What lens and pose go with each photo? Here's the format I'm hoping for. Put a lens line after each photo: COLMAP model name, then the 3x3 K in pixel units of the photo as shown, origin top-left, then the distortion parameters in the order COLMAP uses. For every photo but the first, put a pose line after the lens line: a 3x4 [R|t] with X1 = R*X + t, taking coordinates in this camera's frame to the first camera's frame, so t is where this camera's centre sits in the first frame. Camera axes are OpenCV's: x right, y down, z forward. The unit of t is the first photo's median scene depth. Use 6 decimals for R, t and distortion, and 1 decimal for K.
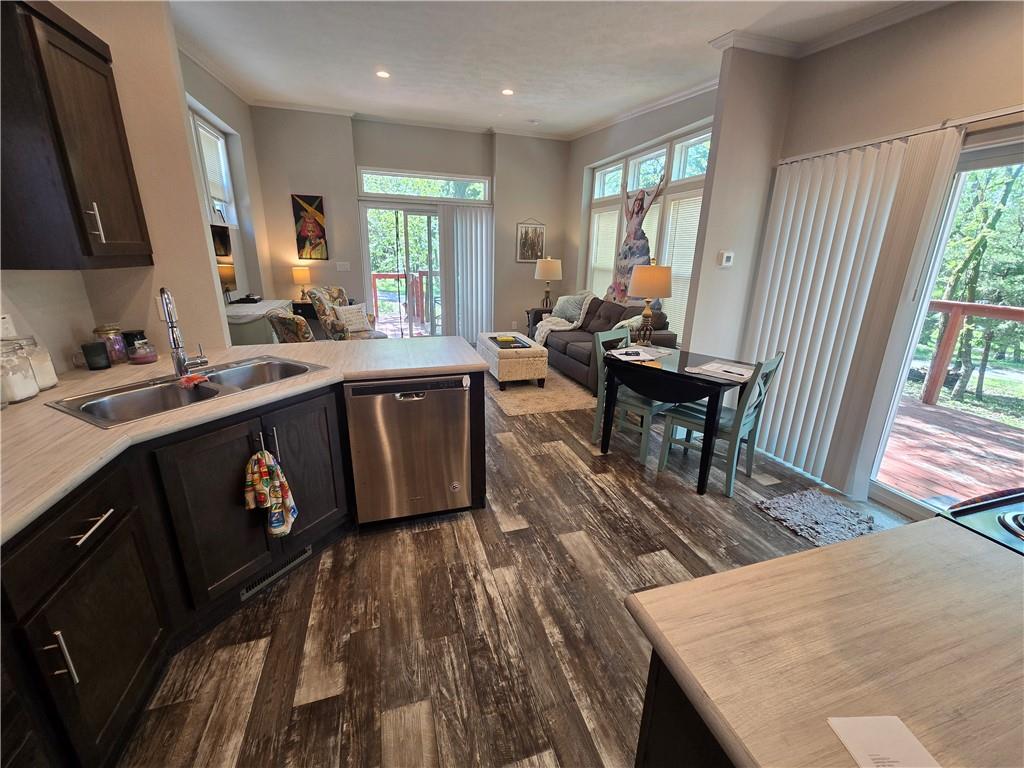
lens RADIAL K [[420.9, 0, 518.7], [0, 420.9, 381.5], [0, 0, 1]] dist [-0.000190, 0.000783]
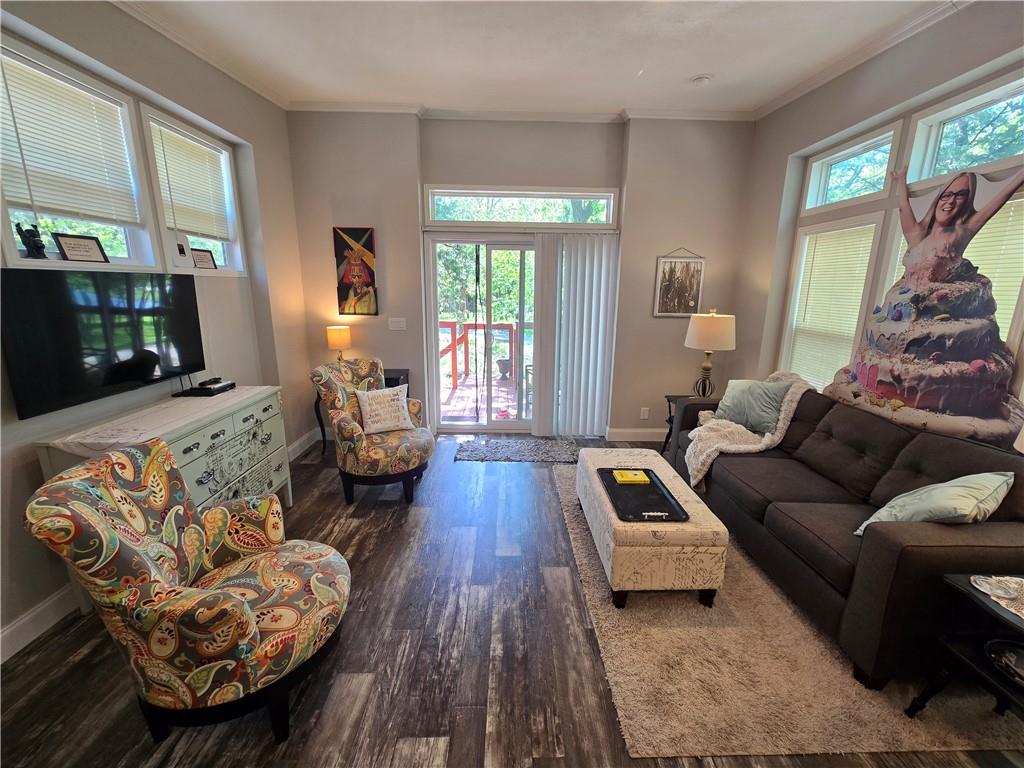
lens RADIAL K [[420.9, 0, 518.7], [0, 420.9, 381.5], [0, 0, 1]] dist [-0.000190, 0.000783]
pose [[0.959562, 0.049178, -0.277168, -0.021984], [-0.071791, 0.994815, -0.072032, -0.148213], [0.272189, 0.089018, 0.958117, 0.406992]]
